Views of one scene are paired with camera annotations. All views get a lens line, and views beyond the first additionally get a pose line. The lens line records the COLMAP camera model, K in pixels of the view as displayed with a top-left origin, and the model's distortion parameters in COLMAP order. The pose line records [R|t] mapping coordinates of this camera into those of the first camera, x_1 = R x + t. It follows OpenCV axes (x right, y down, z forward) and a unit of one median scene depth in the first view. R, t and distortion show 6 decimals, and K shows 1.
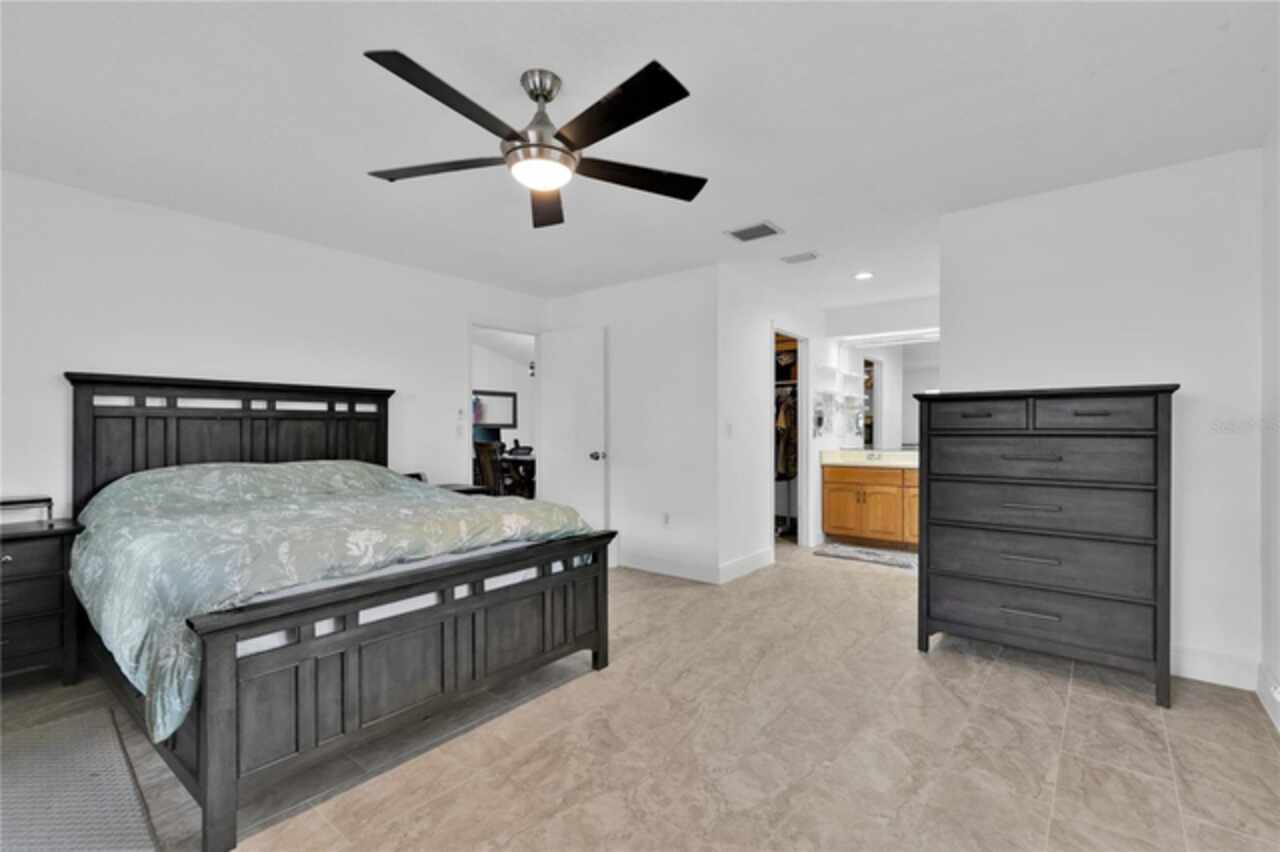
lens RADIAL K [[577.3, 0, 639.2], [0, 577.3, 425.0], [0, 0, 1]] dist [0.002085, -0.001206]
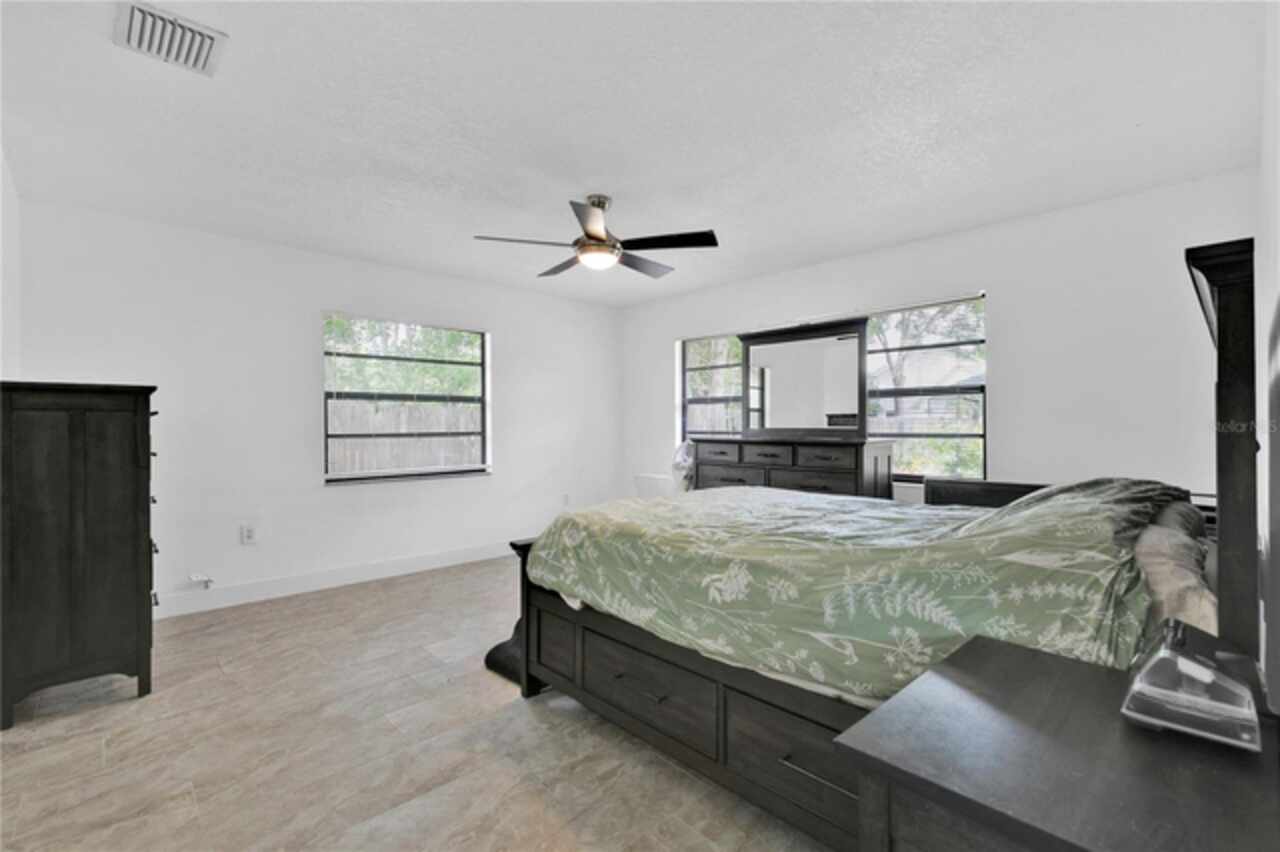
lens RADIAL K [[577.3, 0, 644.5], [0, 577.3, 427.3], [0, 0, 1]] dist [0.002085, -0.001206]
pose [[-0.992574, 0.007768, 0.121393, -0.356304], [0.008166, 0.999963, 0.002784, 0.002166], [-0.121367, 0.003754, -0.992601, 1.839316]]
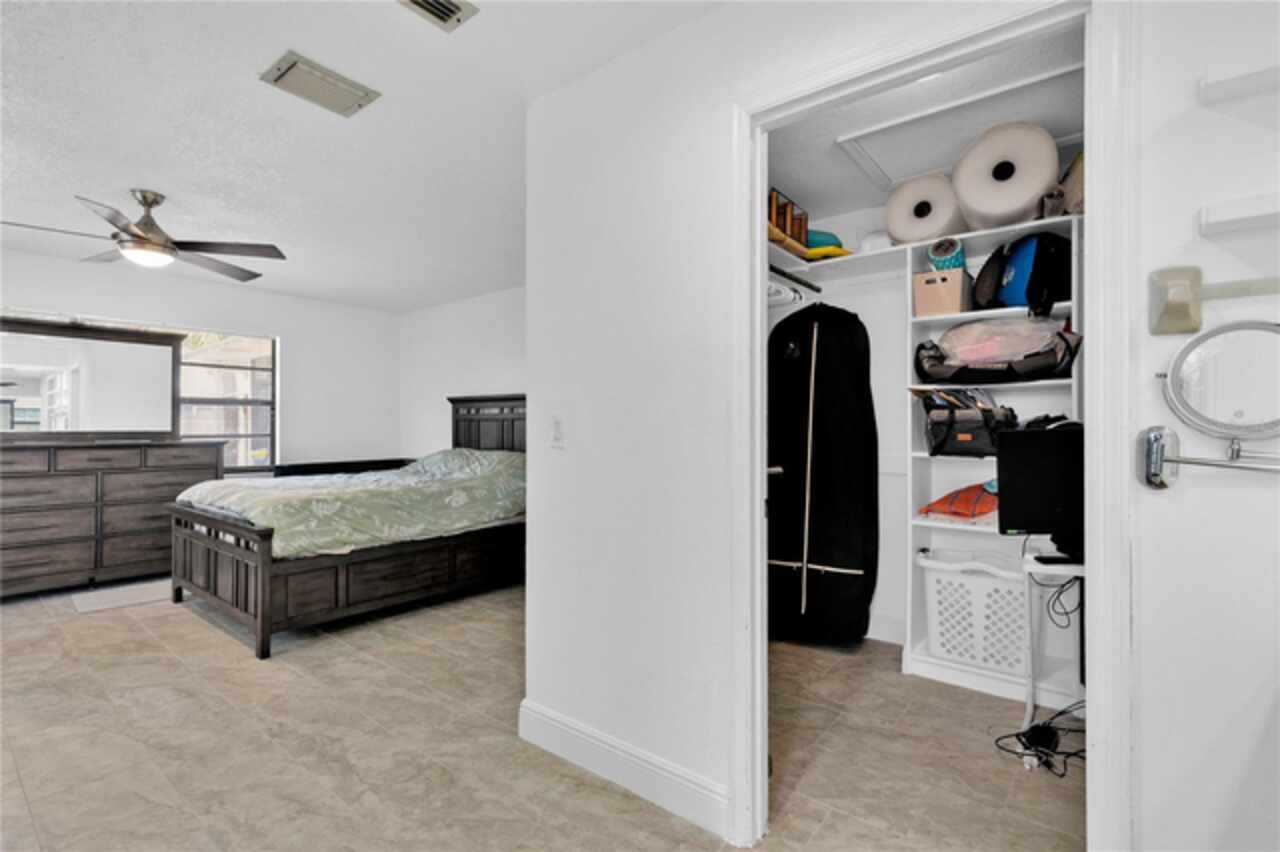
lens RADIAL K [[577.3, 0, 672.9], [0, 577.3, 421.0], [0, 0, 1]] dist [0.002085, -0.001206]
pose [[0.037544, 0.004184, -0.999286, 1.006005], [0.001885, 0.999989, 0.004258, -0.018281], [0.999293, -0.002044, 0.037535, 1.686473]]
